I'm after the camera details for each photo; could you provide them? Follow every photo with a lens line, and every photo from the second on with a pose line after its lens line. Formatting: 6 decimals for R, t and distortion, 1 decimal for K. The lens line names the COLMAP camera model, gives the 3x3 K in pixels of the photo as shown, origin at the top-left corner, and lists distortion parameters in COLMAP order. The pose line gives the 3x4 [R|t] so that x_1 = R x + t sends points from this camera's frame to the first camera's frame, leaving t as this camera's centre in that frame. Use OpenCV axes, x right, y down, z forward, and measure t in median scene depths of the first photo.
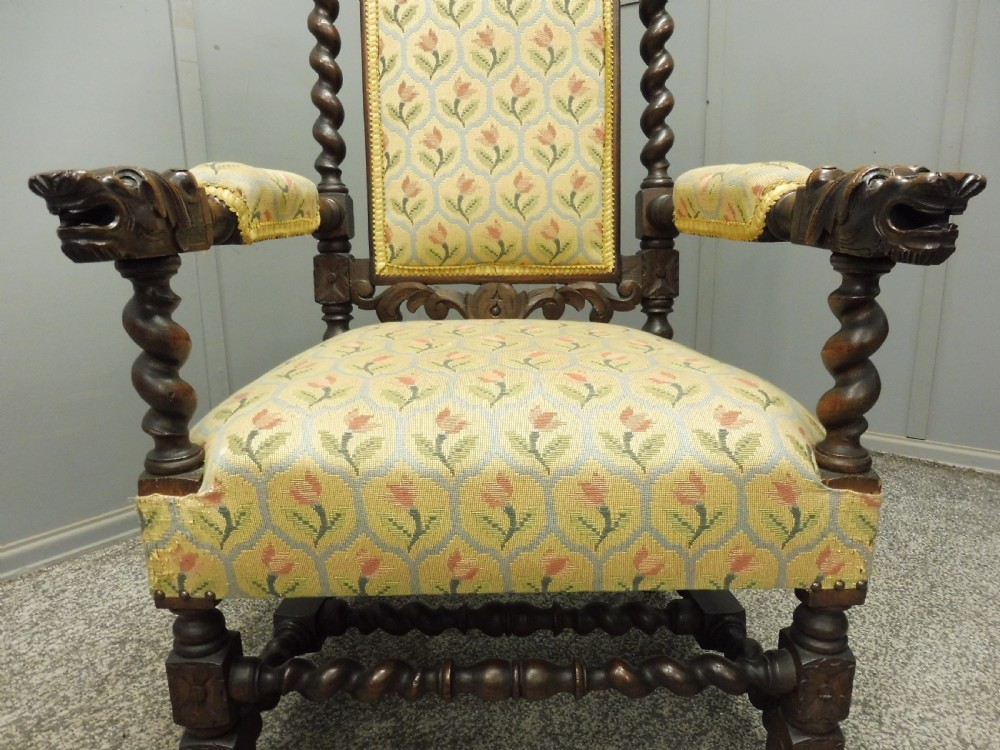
lens RADIAL K [[728.9, 0, 504.4], [0, 728.9, 386.2], [0, 0, 1]] dist [-0.081038, 0.057240]
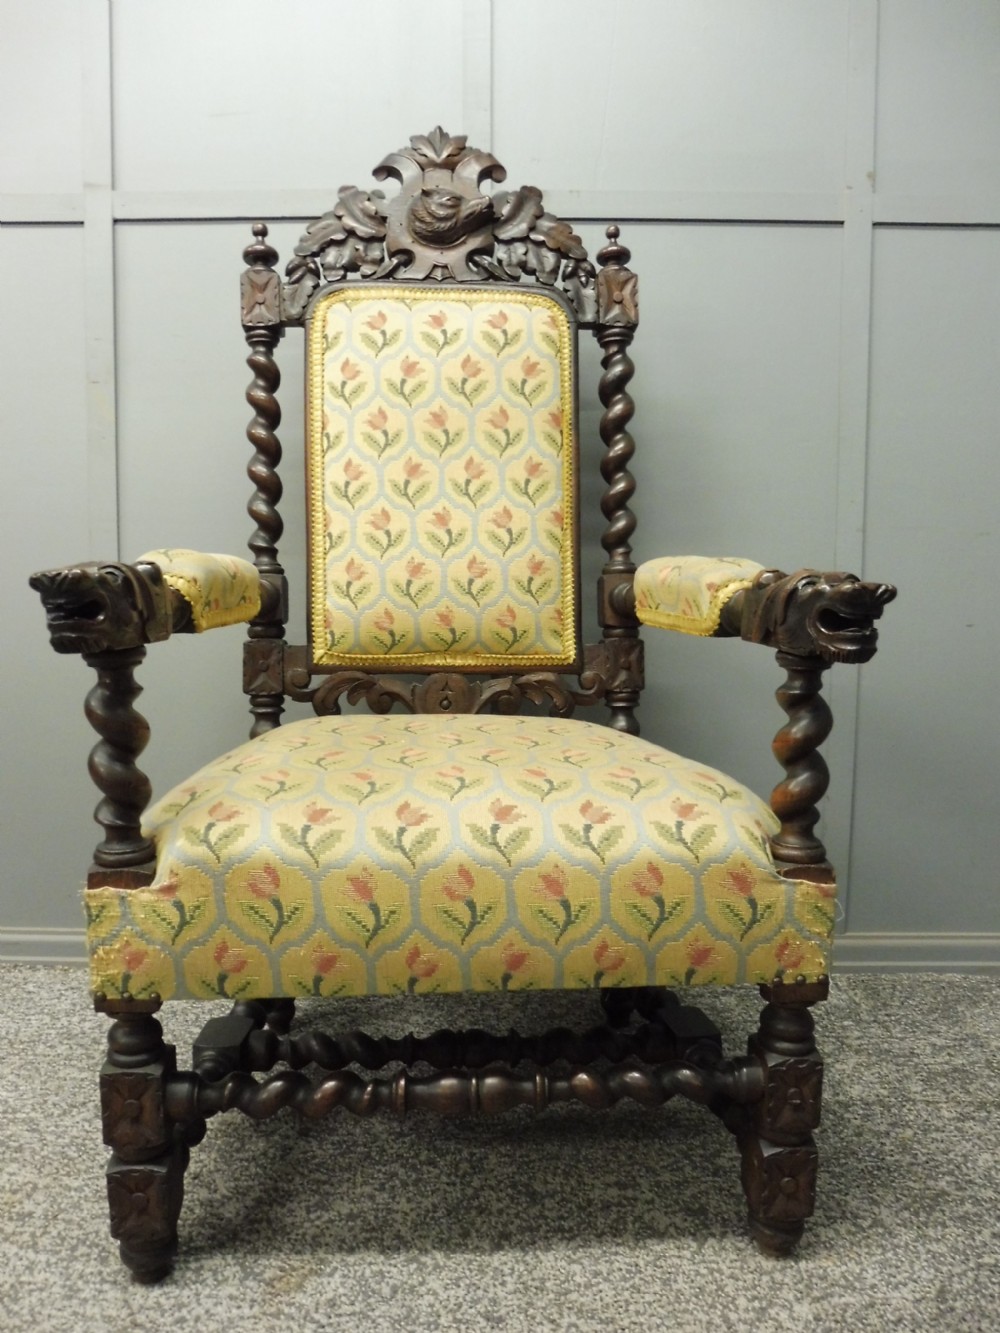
lens RADIAL K [[971.7, 0, 498.1], [0, 971.7, 661.9], [0, 0, 1]] dist [-0.081038, 0.057240]
pose [[0.997930, 0.009235, 0.063637, -0.028543], [0.000176, 0.989237, -0.146320, 0.025895], [-0.064303, 0.146029, 0.987188, -0.248468]]
